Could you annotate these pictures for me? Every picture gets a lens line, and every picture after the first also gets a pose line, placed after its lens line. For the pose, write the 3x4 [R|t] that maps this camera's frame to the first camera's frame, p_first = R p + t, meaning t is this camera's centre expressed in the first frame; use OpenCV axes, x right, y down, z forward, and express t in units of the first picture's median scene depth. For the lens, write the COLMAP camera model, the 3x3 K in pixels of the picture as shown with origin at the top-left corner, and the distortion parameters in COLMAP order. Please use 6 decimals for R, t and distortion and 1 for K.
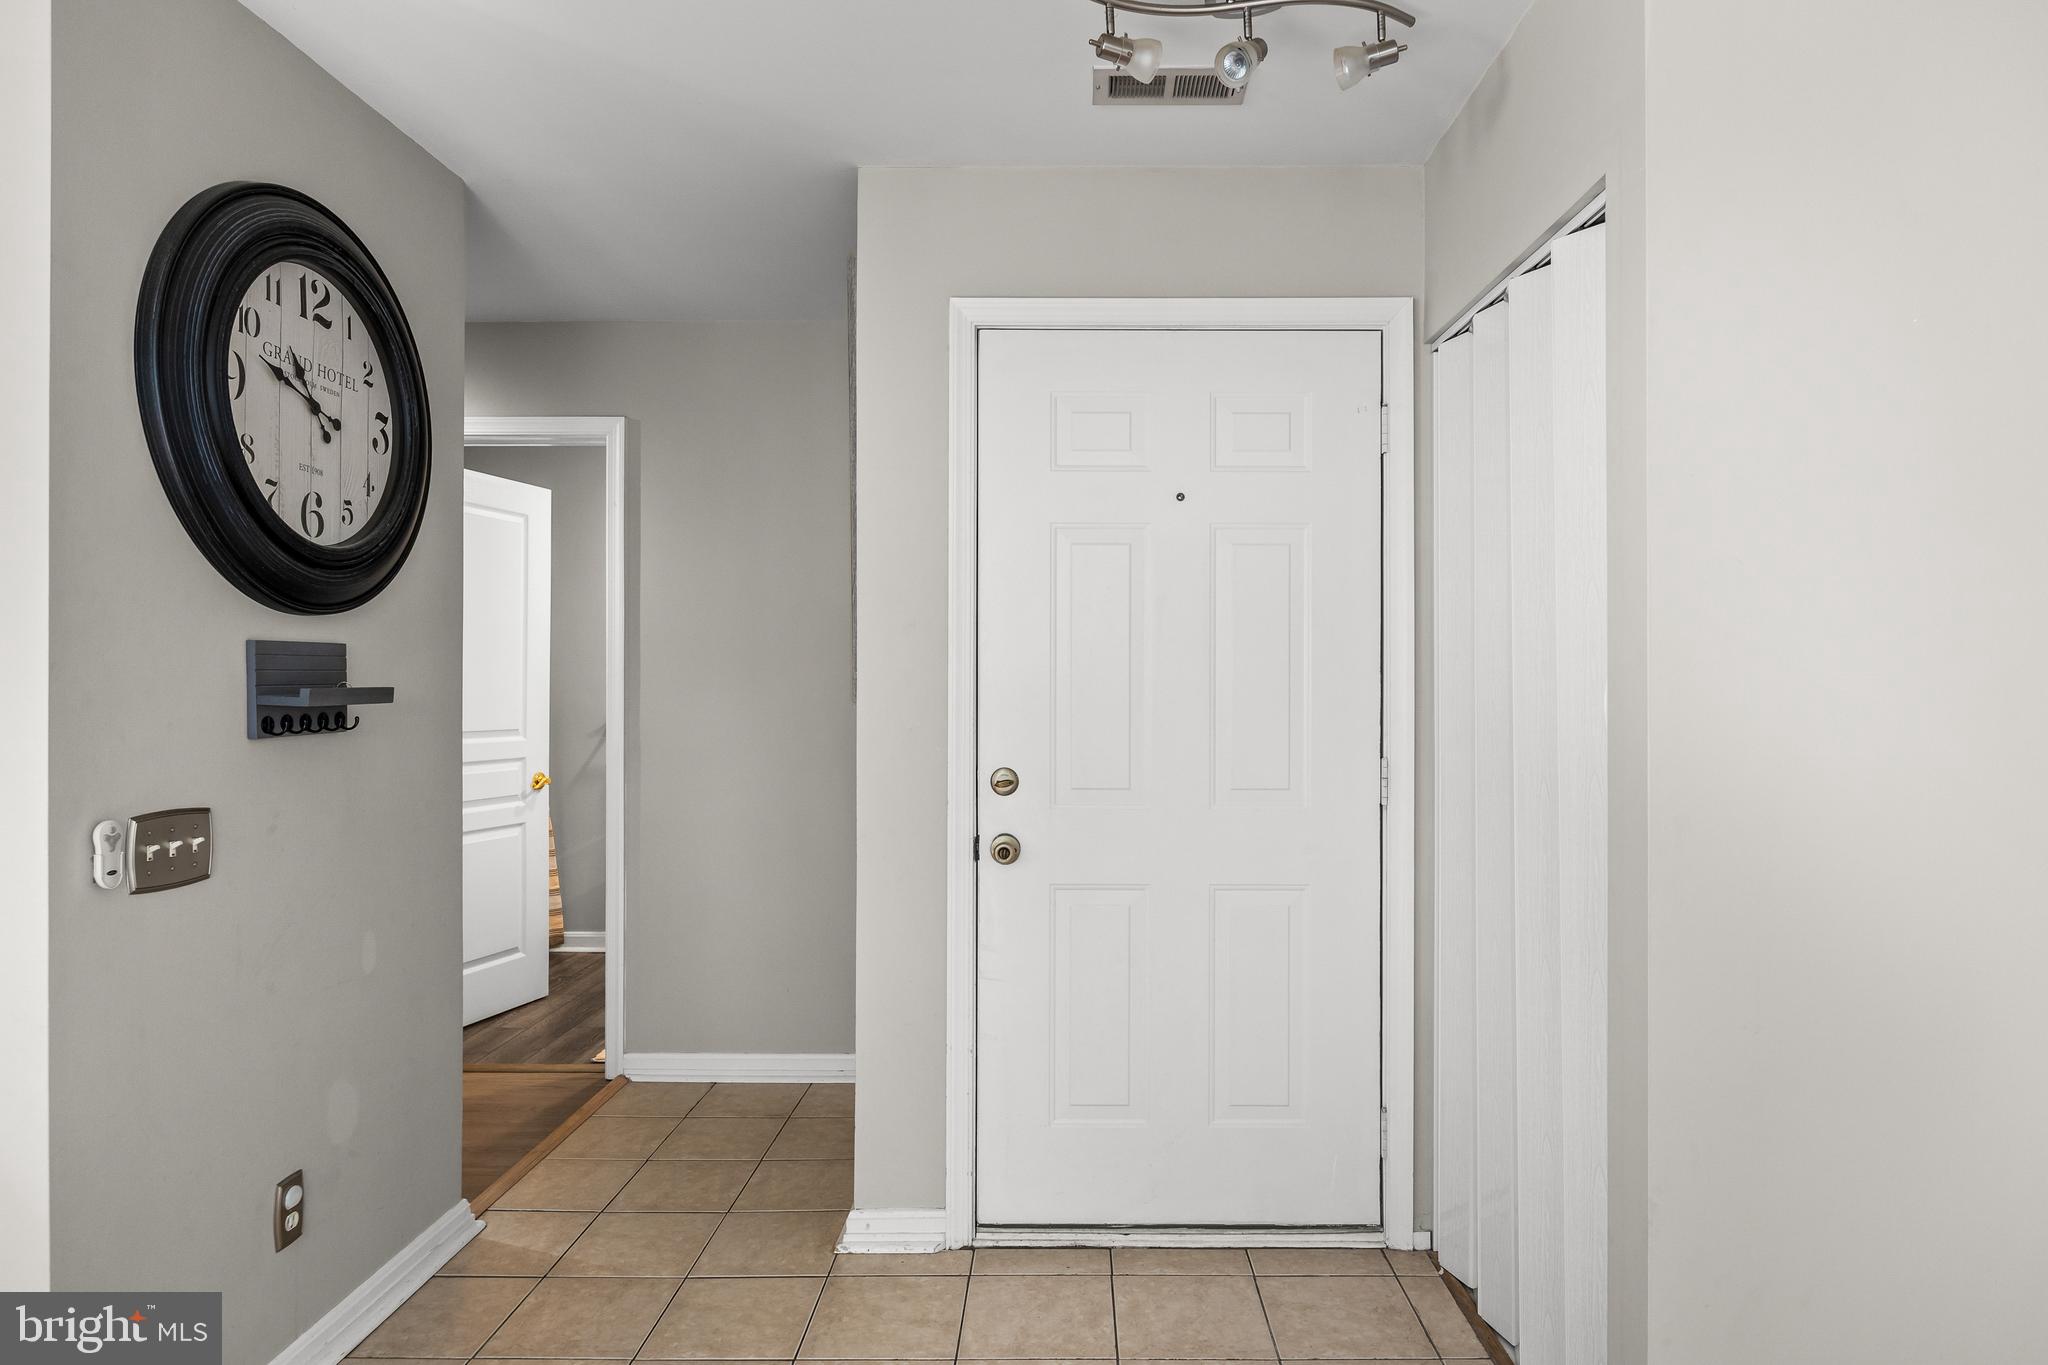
lens RADIAL K [[1125.1, 0, 1040.1], [0, 1125.1, 681.0], [0, 0, 1]] dist [-0.001862, -0.000057]
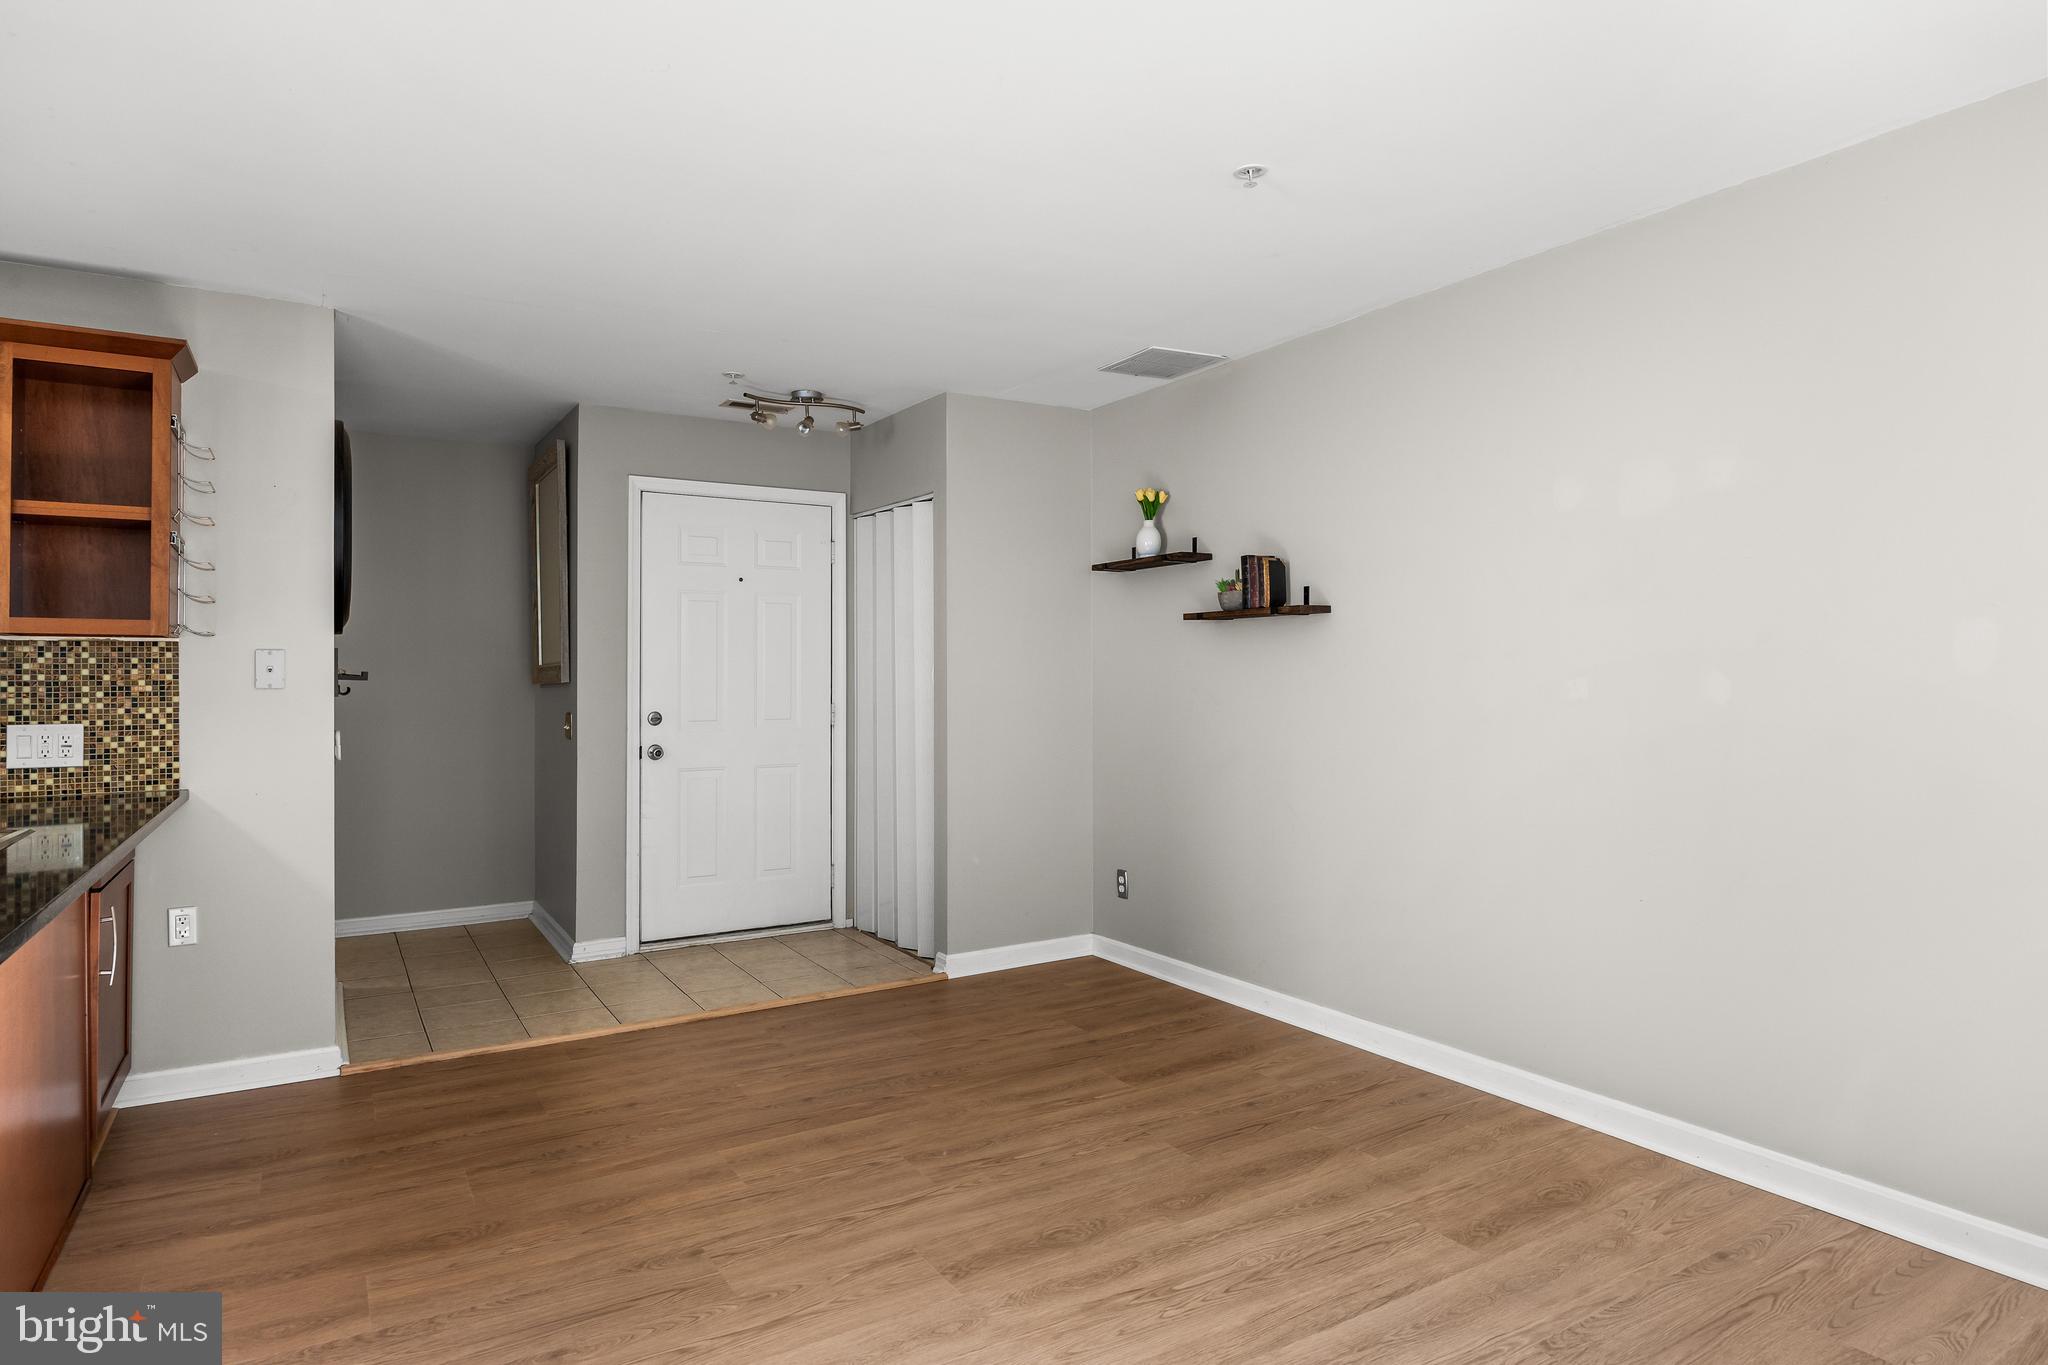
lens RADIAL K [[1125.1, 0, 1034.1], [0, 1125.1, 665.4], [0, 0, 1]] dist [-0.001862, -0.000057]
pose [[0.843436, 0.000041, 0.537229, -0.551881], [0.002771, 0.999986, -0.004427, 0.005702], [-0.537222, 0.005223, 0.843425, -1.077936]]
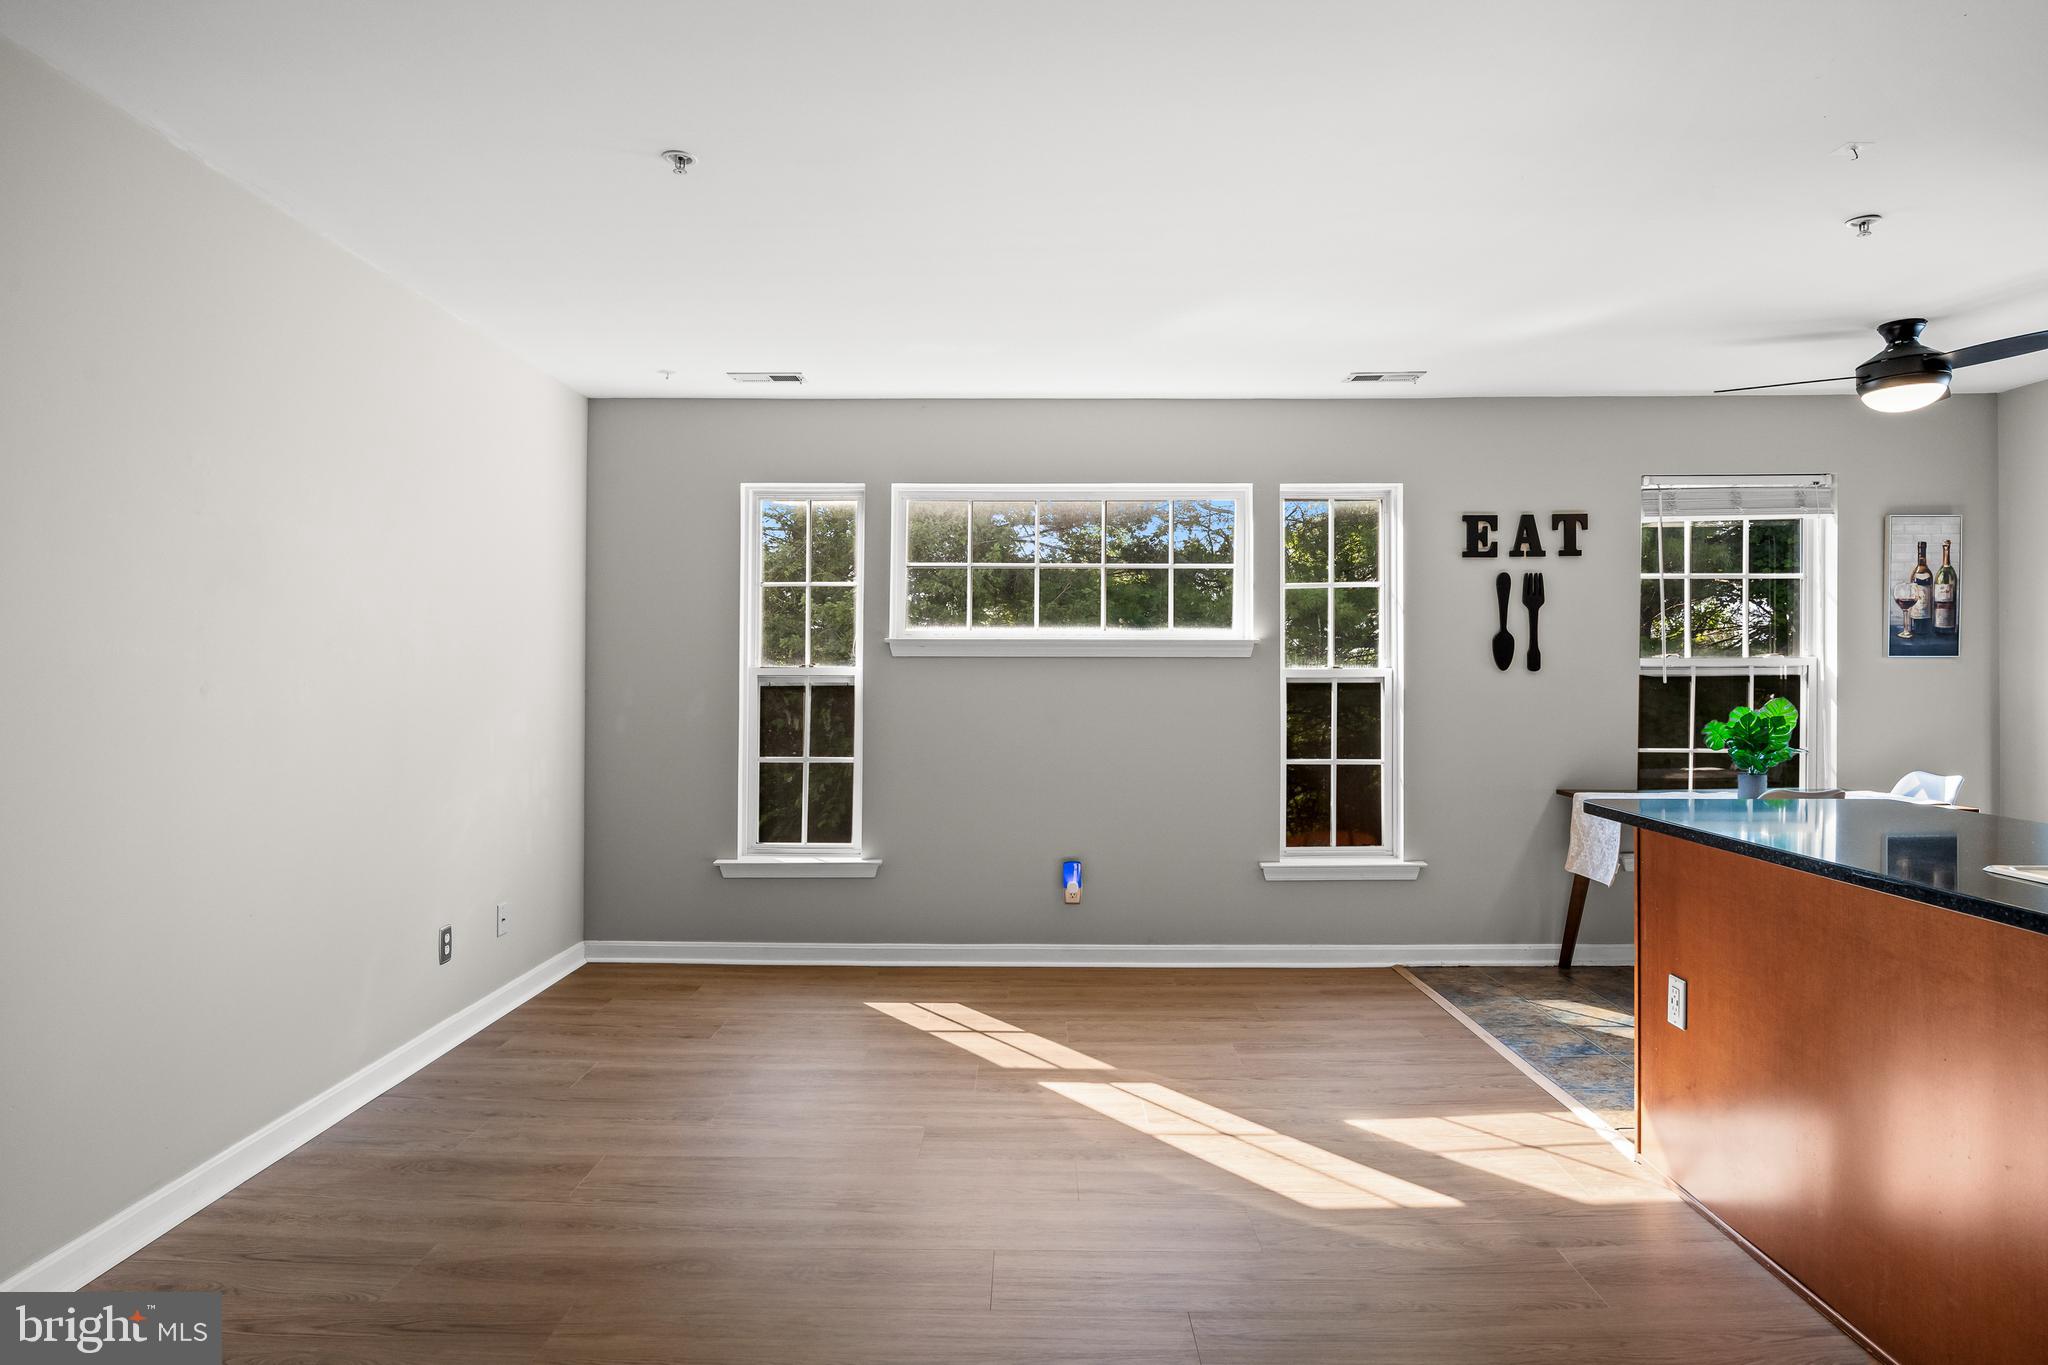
lens RADIAL K [[1212.5, 0, 1011.8], [0, 1212.5, 690.3], [0, 0, 1]] dist [0.001292, 0.006088]
pose [[-0.999921, -0.004560, 0.011741, -0.135956], [-0.004467, 0.999958, 0.007952, 0.020456], [-0.011777, 0.007899, -0.999899, 0.757189]]
